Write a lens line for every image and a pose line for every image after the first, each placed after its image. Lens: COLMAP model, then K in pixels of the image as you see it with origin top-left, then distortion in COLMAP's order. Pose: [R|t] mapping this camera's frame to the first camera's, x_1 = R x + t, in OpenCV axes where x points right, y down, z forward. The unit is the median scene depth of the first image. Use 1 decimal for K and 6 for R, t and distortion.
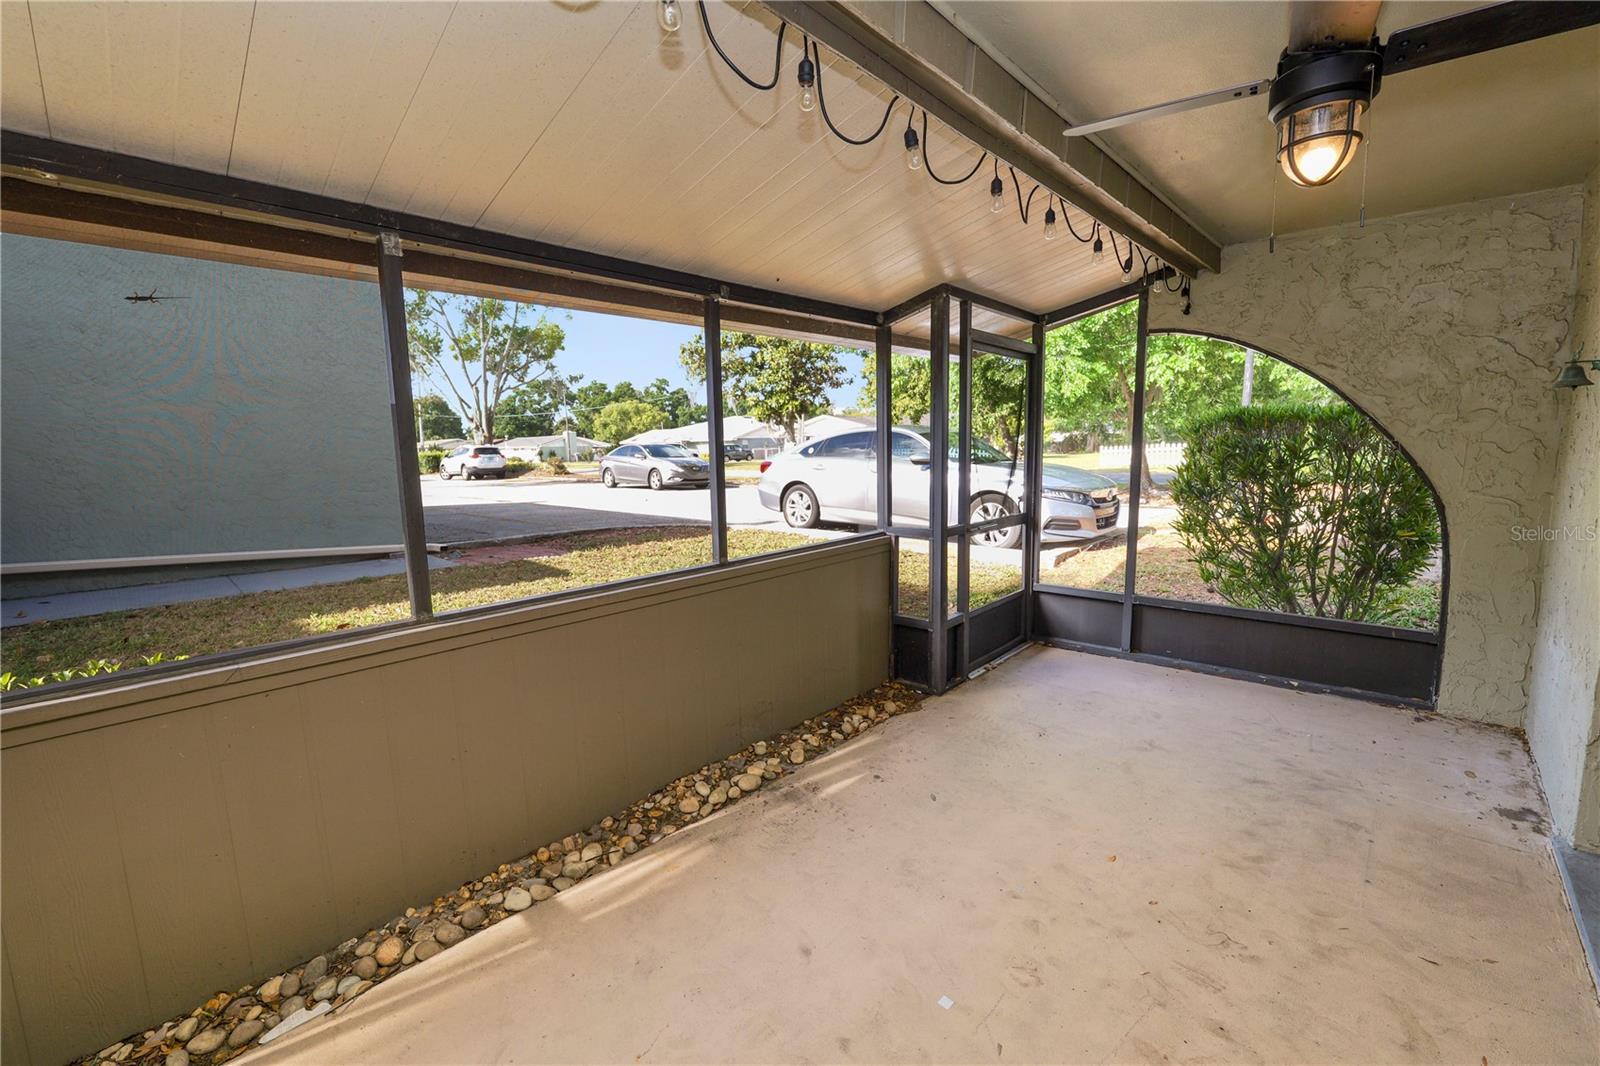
lens RADIAL K [[649.6, 0, 799.4], [0, 649.6, 528.7], [0, 0, 1]] dist [-0.011939, 0.000165]
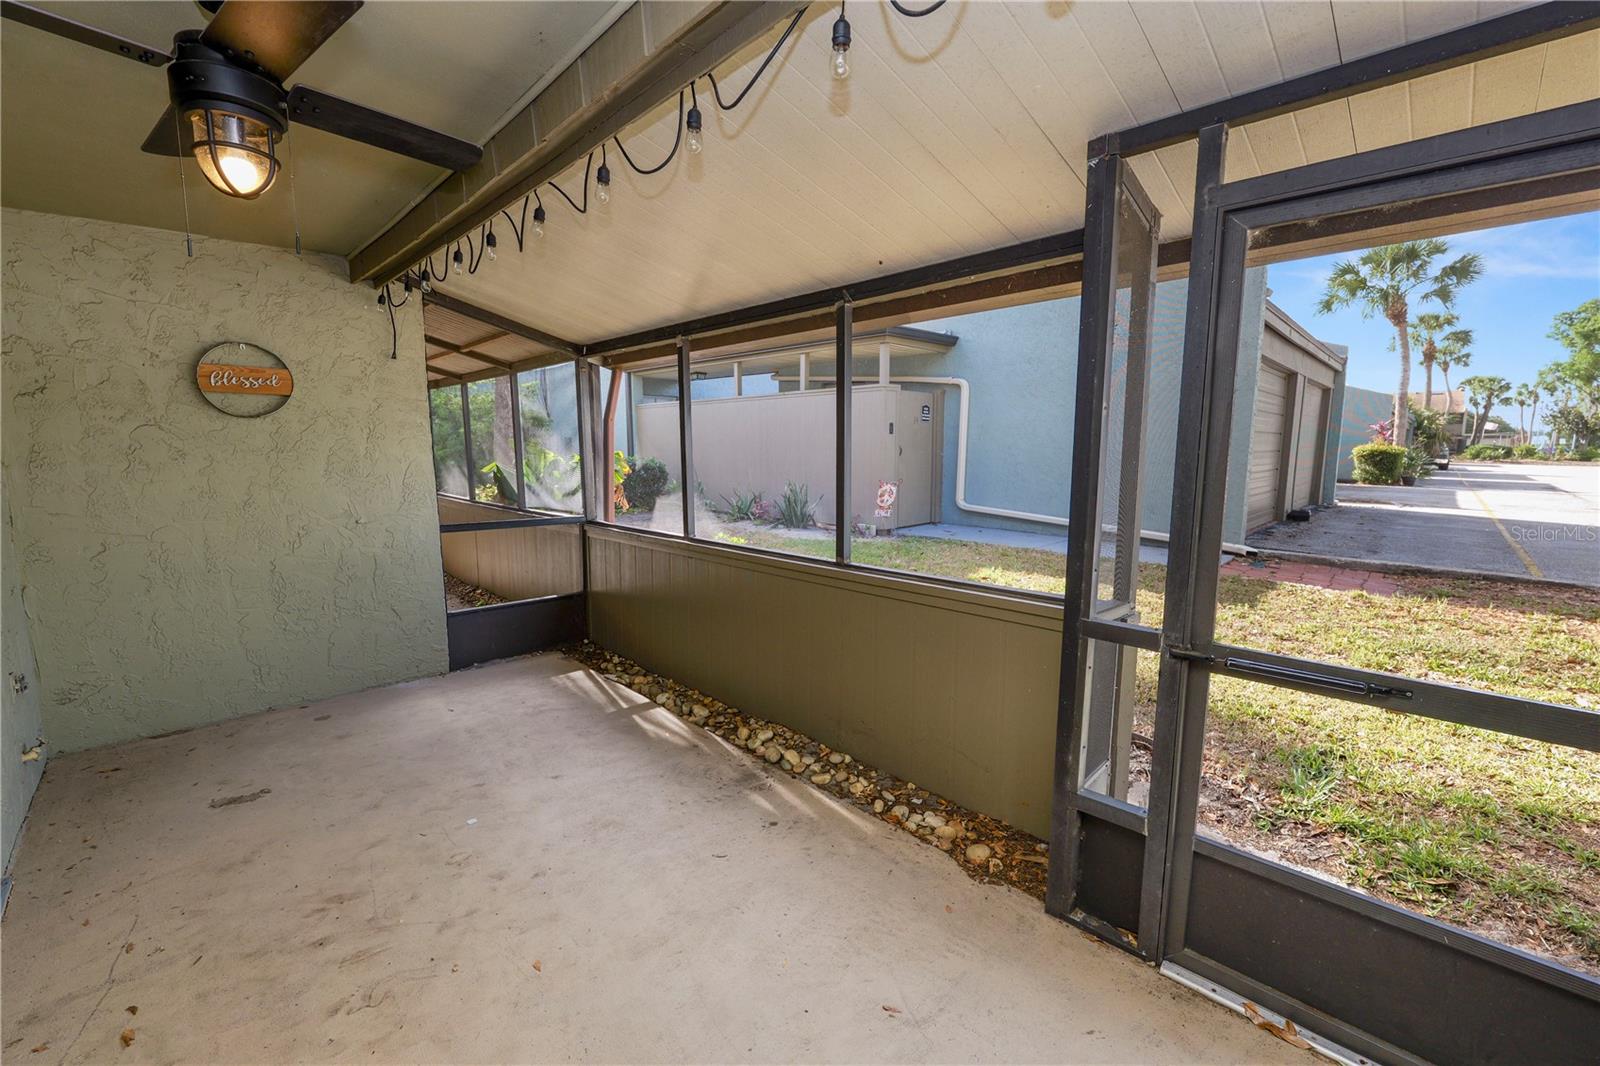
lens RADIAL K [[649.6, 0, 799.4], [0, 649.6, 528.7], [0, 0, 1]] dist [-0.011939, 0.000165]
pose [[-0.026339, 0.147010, -0.988784, 0.972358], [-0.130370, 0.980175, 0.149202, -0.158049], [0.991115, 0.132838, -0.006651, 1.020678]]
